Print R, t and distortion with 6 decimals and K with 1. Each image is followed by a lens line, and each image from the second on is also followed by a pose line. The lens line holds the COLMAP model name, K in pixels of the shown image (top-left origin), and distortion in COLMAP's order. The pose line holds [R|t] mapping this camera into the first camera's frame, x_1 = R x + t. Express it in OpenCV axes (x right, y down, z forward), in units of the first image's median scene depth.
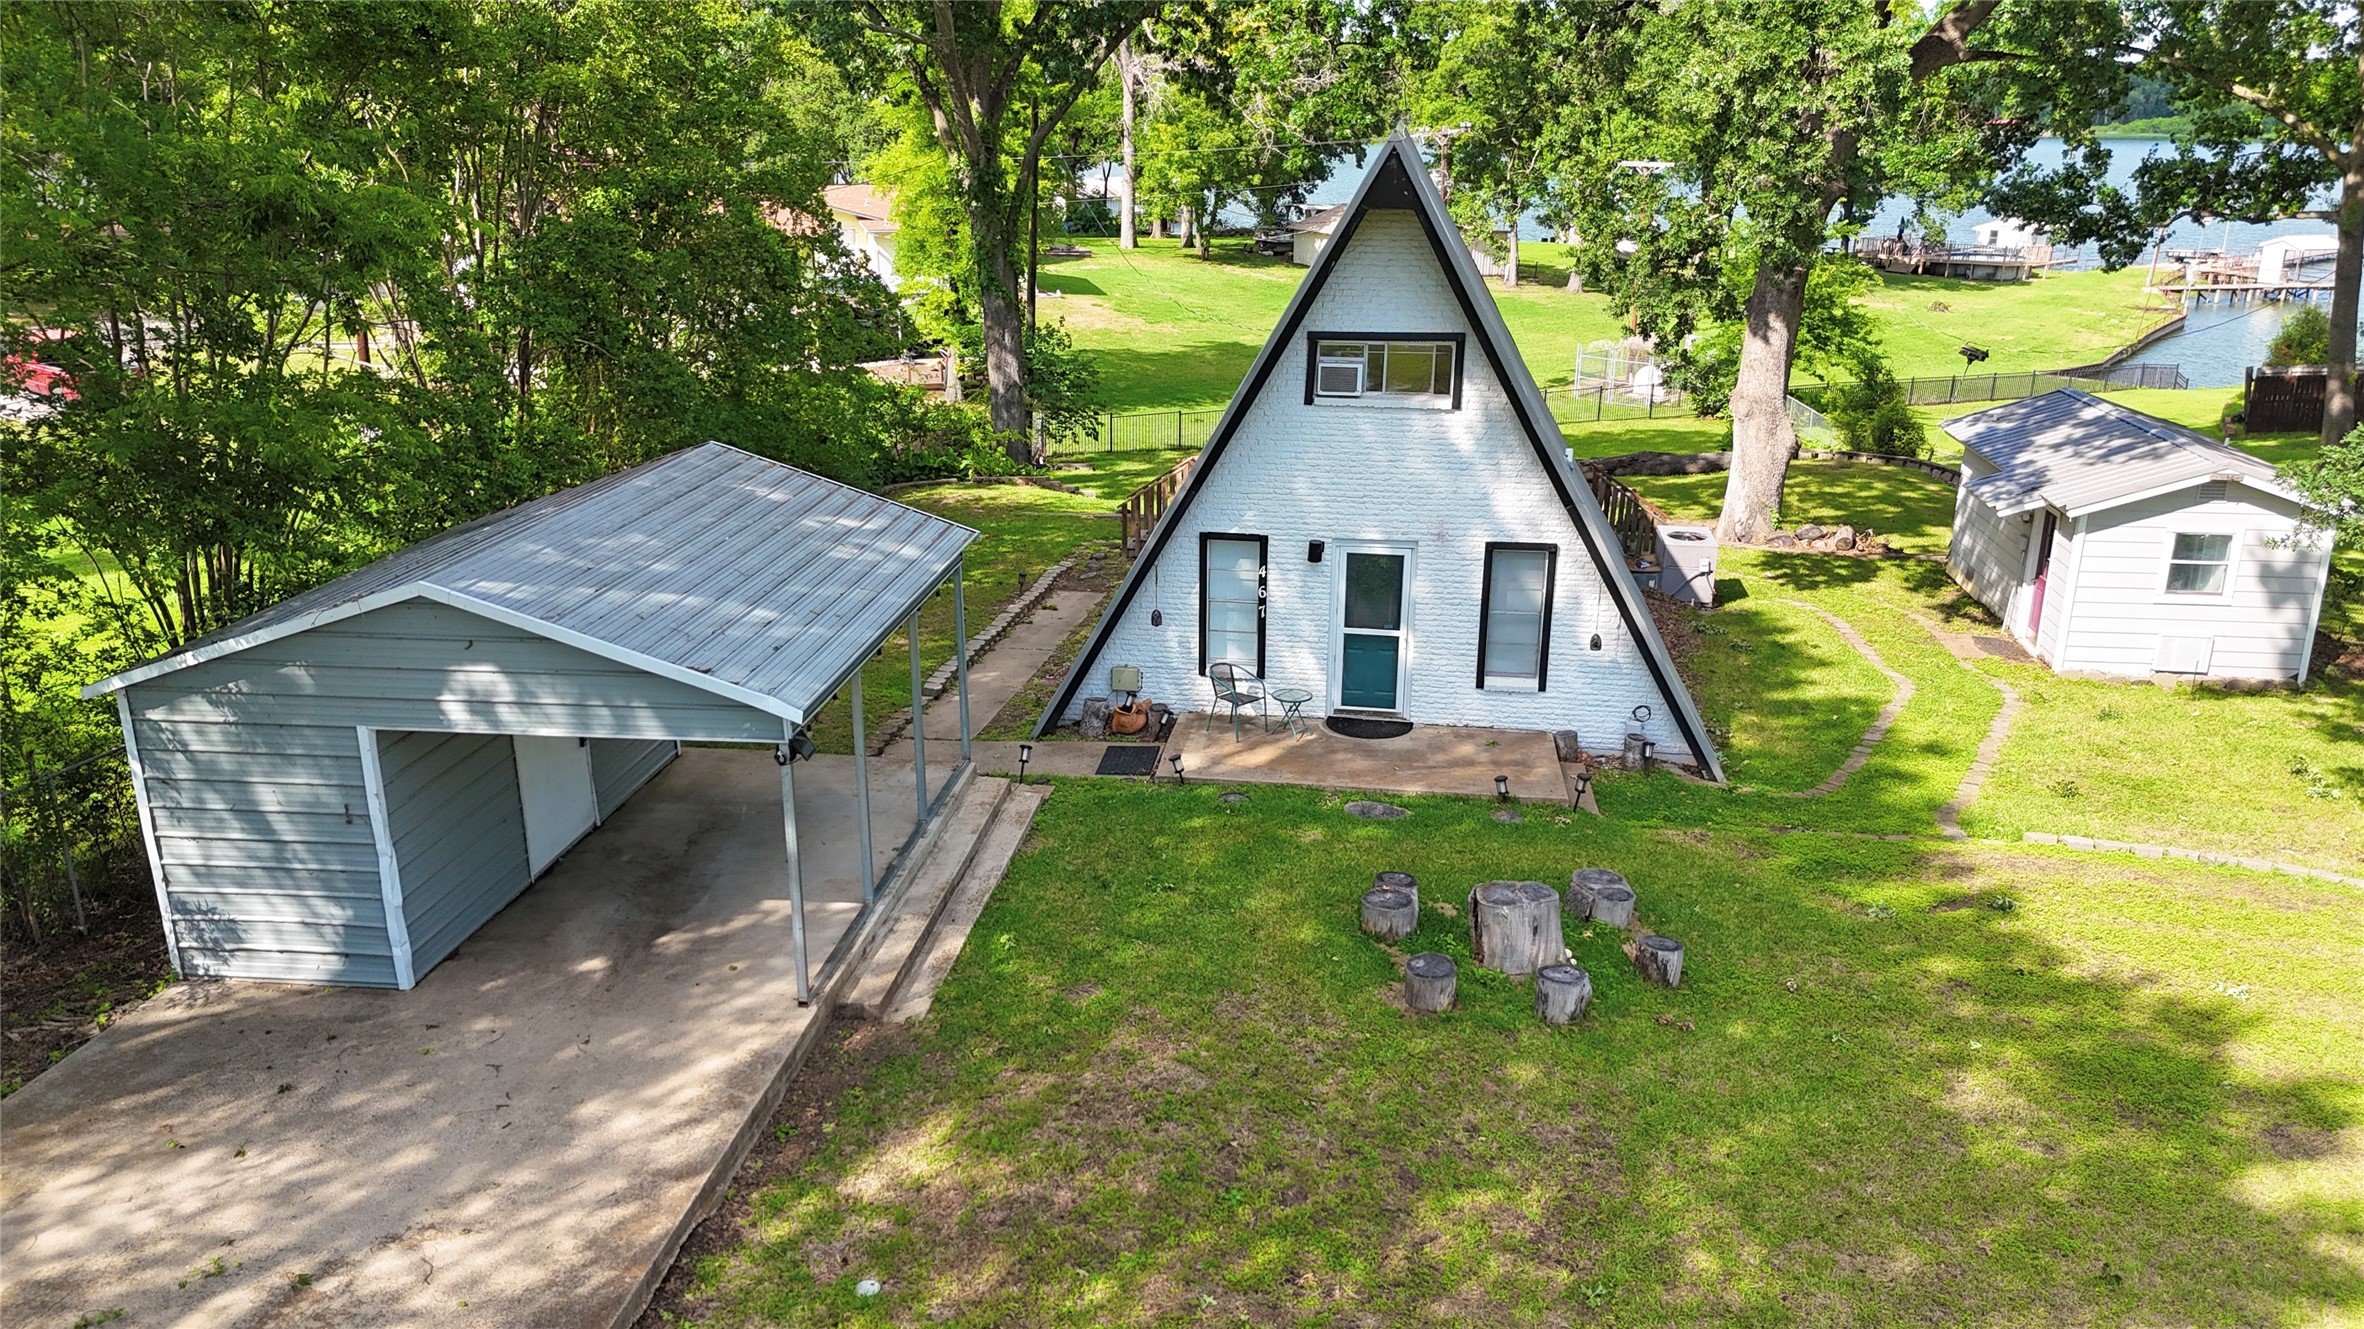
lens RADIAL K [[1740.1, 0, 1188.7], [0, 1740.1, 671.7], [0, 0, 1]] dist [0.096459, -0.097651]
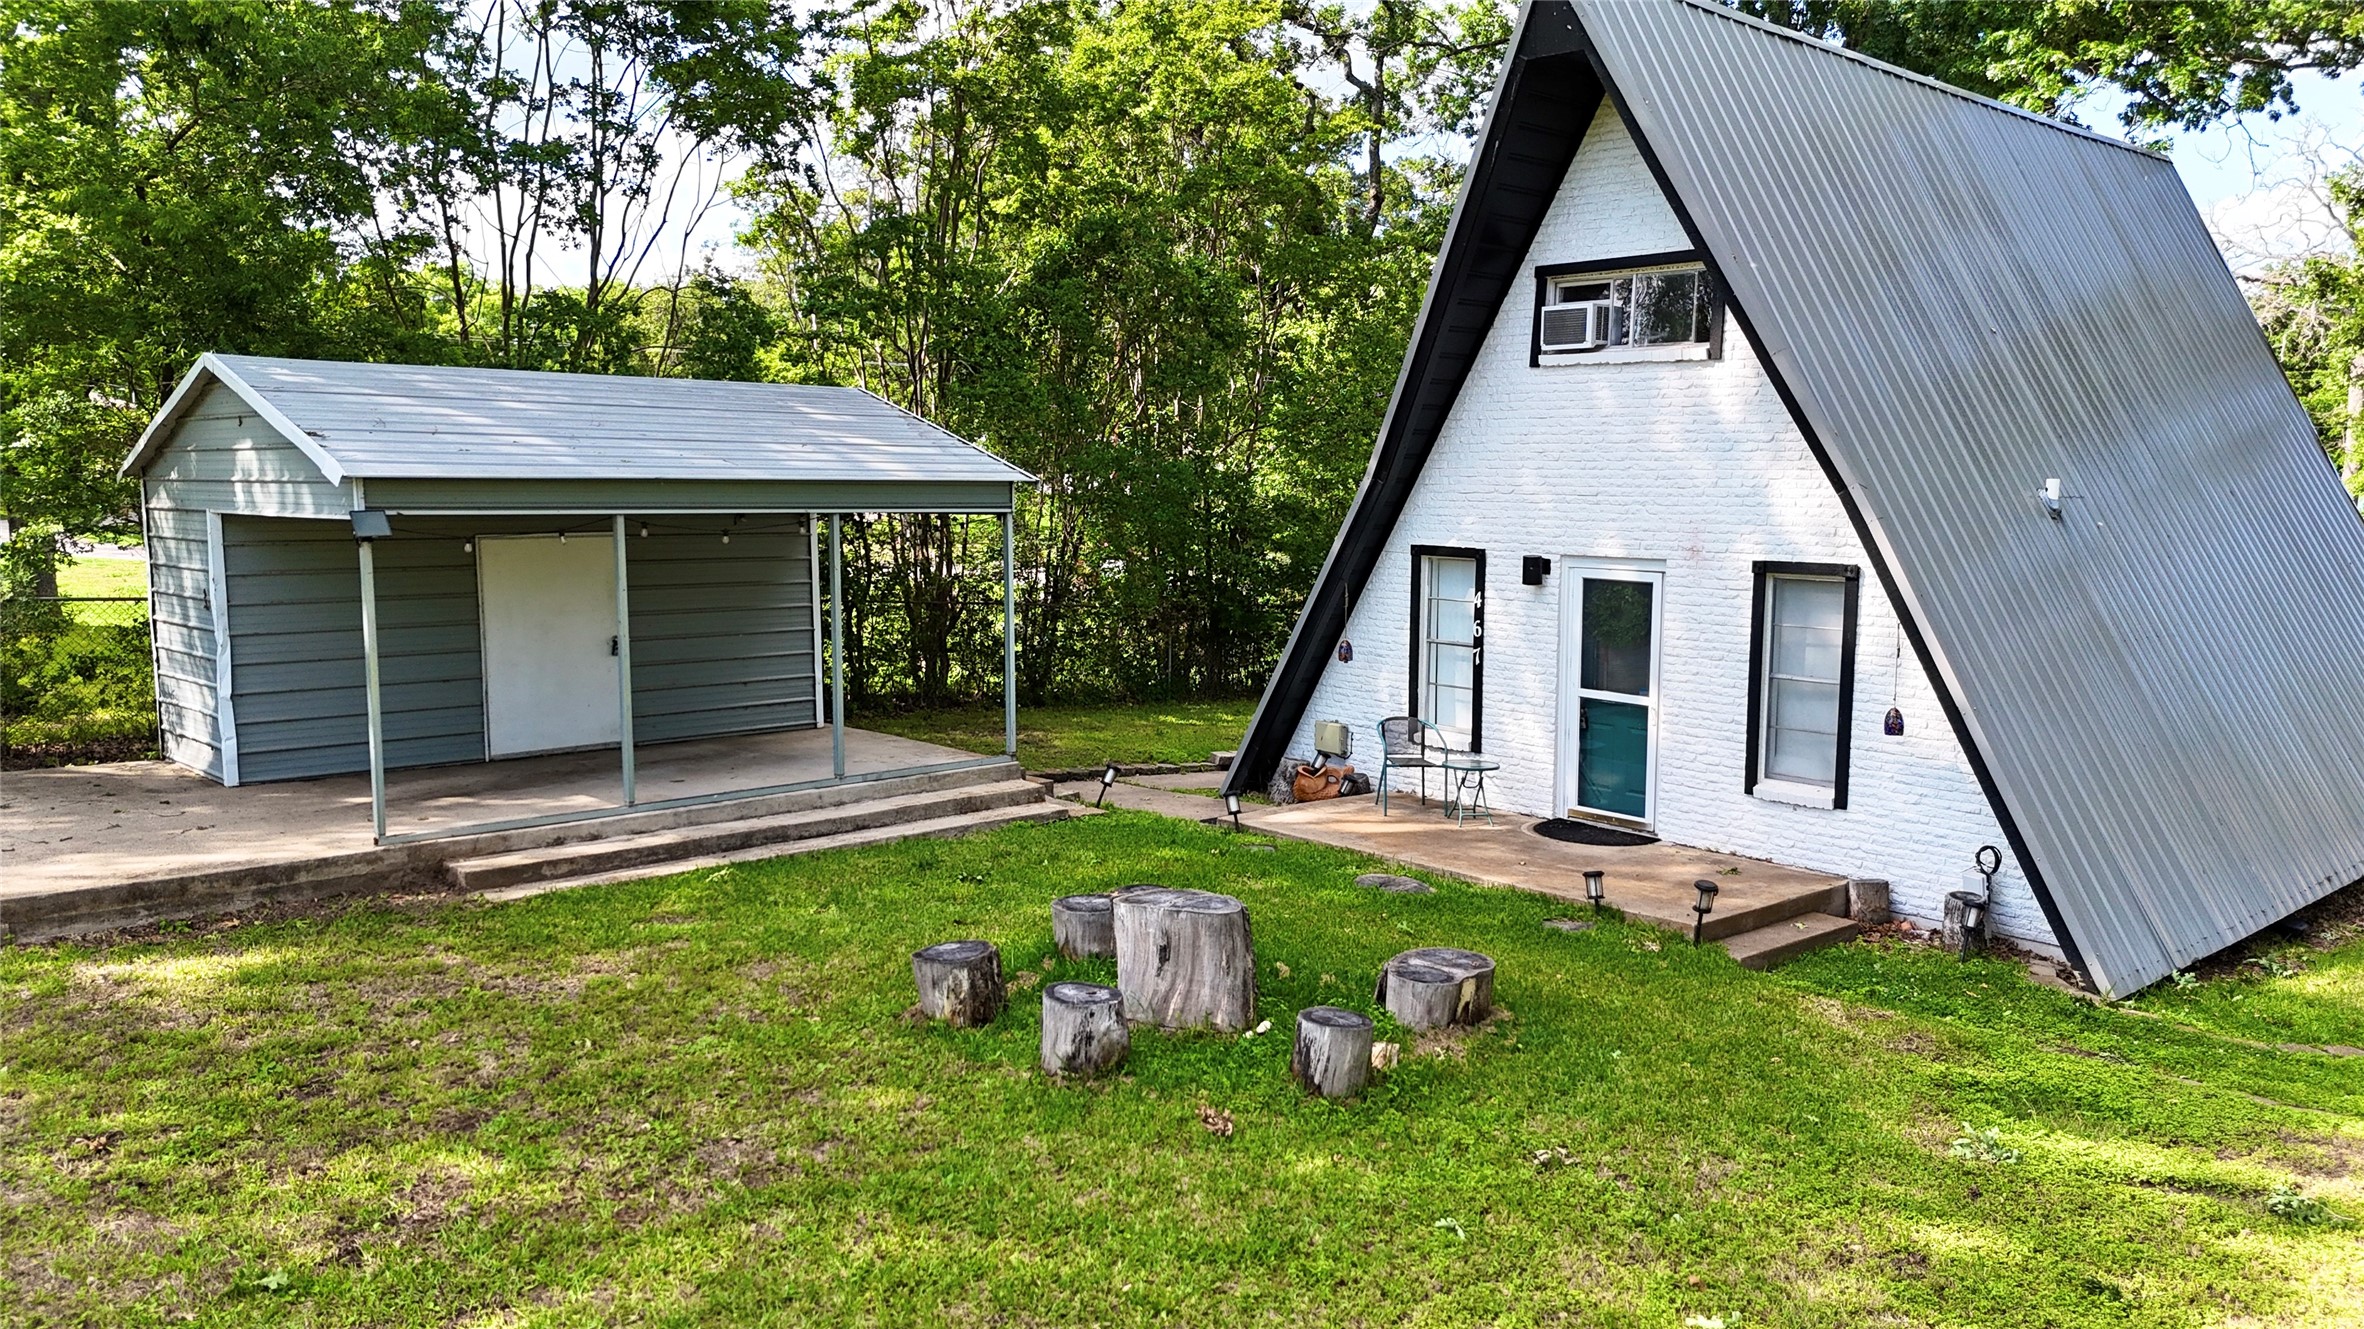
lens RADIAL K [[1740.1, 0, 1188.7], [0, 1740.1, 671.7], [0, 0, 1]] dist [0.096459, -0.097651]
pose [[0.757683, 0.069997, -0.648858, 0.433195], [-0.202957, 0.970204, -0.132333, 0.095021], [0.620262, 0.231956, 0.749314, 0.379857]]
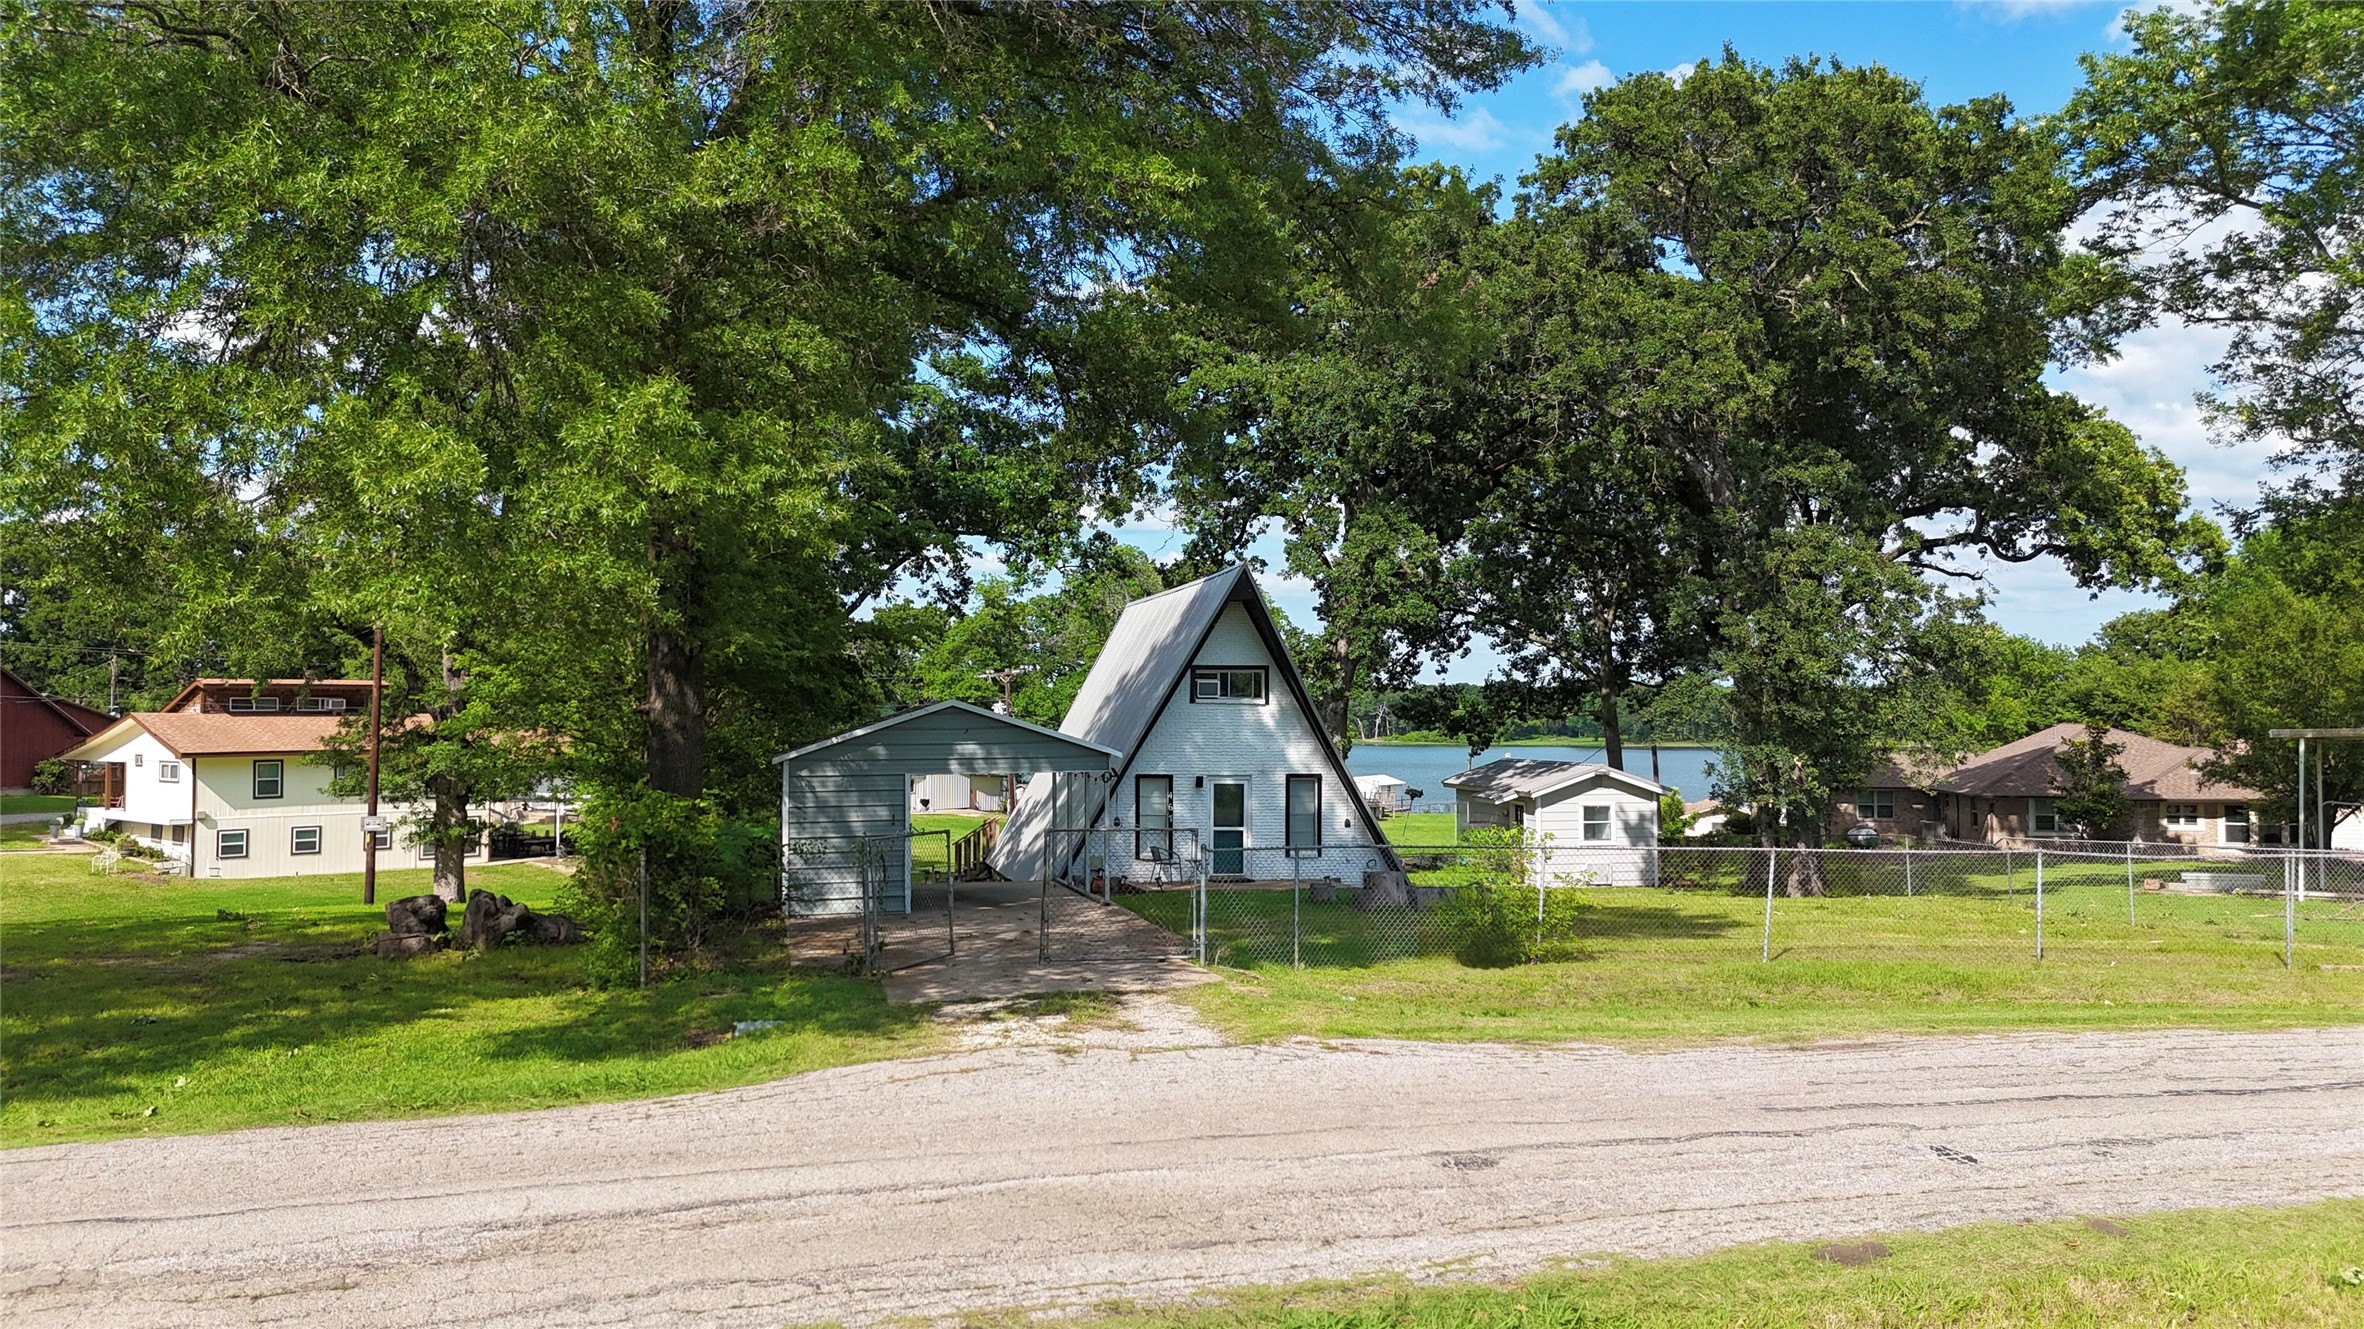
lens RADIAL K [[1740.1, 0, 1188.7], [0, 1740.1, 671.7], [0, 0, 1]] dist [0.096459, -0.097651]
pose [[0.939500, 0.005817, 0.342500, -0.559351], [0.110286, 0.941481, -0.318512, 0.398749], [-0.324310, 0.337015, 0.883880, -0.643438]]
